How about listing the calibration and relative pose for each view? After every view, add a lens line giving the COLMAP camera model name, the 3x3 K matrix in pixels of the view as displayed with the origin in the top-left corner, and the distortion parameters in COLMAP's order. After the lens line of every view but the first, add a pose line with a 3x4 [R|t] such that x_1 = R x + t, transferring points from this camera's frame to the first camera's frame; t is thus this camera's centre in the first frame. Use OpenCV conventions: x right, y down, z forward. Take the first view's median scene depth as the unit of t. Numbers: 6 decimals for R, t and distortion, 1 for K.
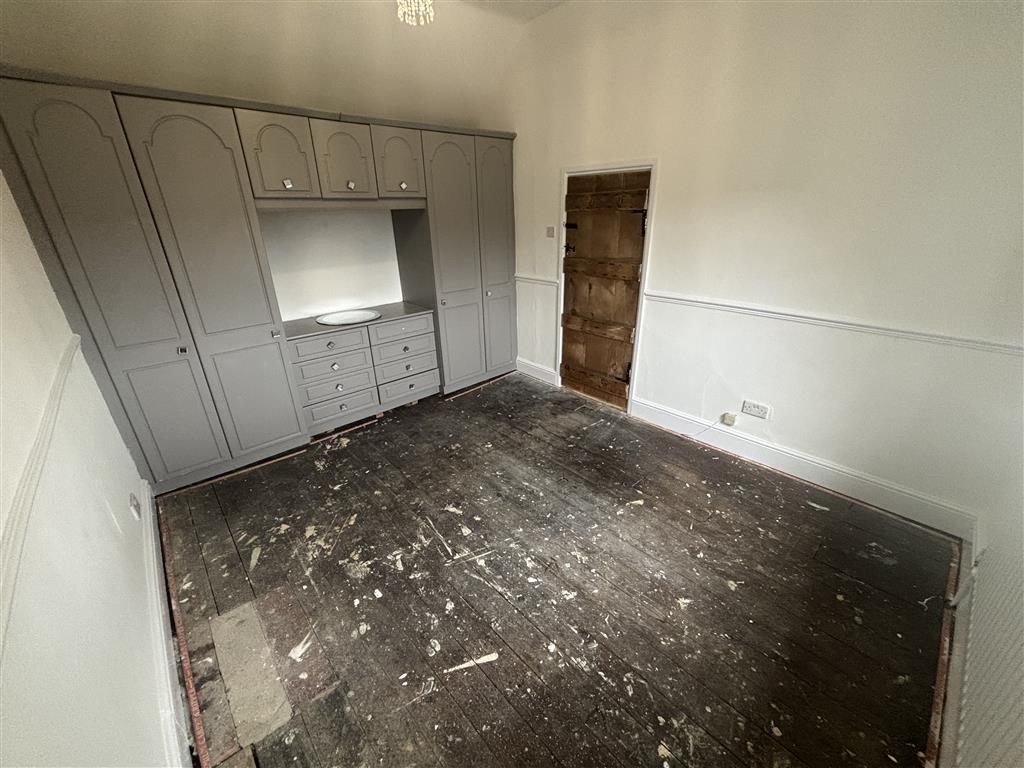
lens RADIAL K [[409.4, 0, 511.3], [0, 409.4, 383.5], [0, 0, 1]] dist [-0.009614, 0.000719]
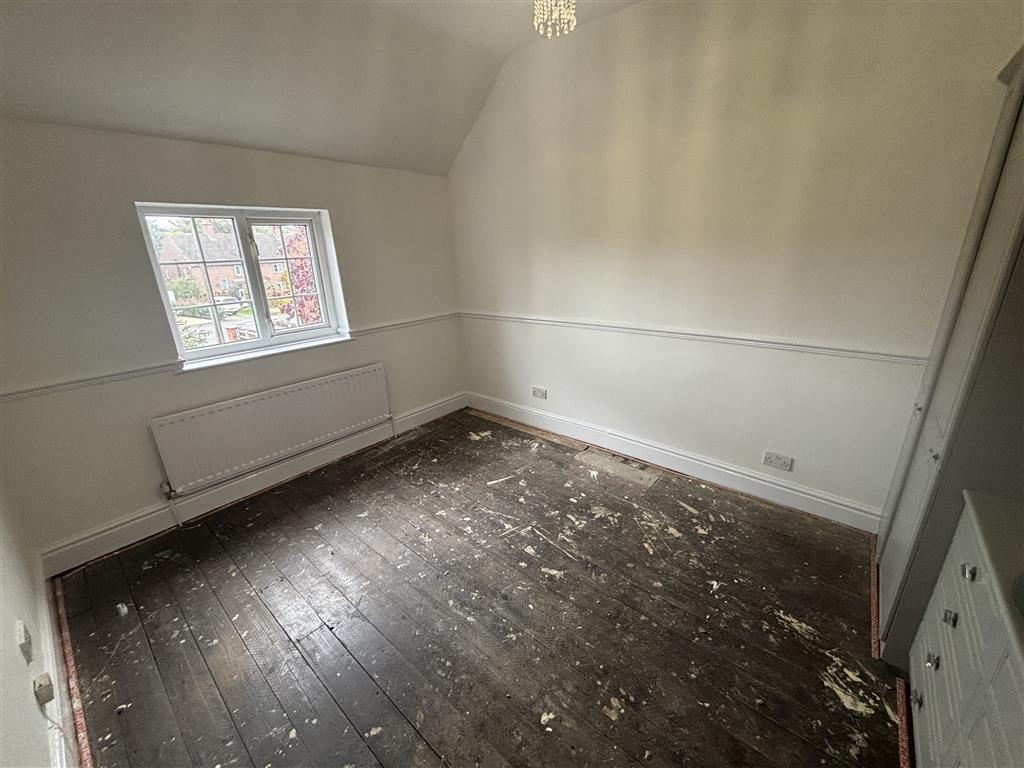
lens RADIAL K [[409.4, 0, 513.1], [0, 409.4, 383.4], [0, 0, 1]] dist [-0.009614, 0.000719]
pose [[-0.991353, 0.082393, -0.102126, 0.001272], [-0.004782, 0.755088, 0.655606, -0.667075], [0.131132, 0.650426, -0.748165, 1.584310]]
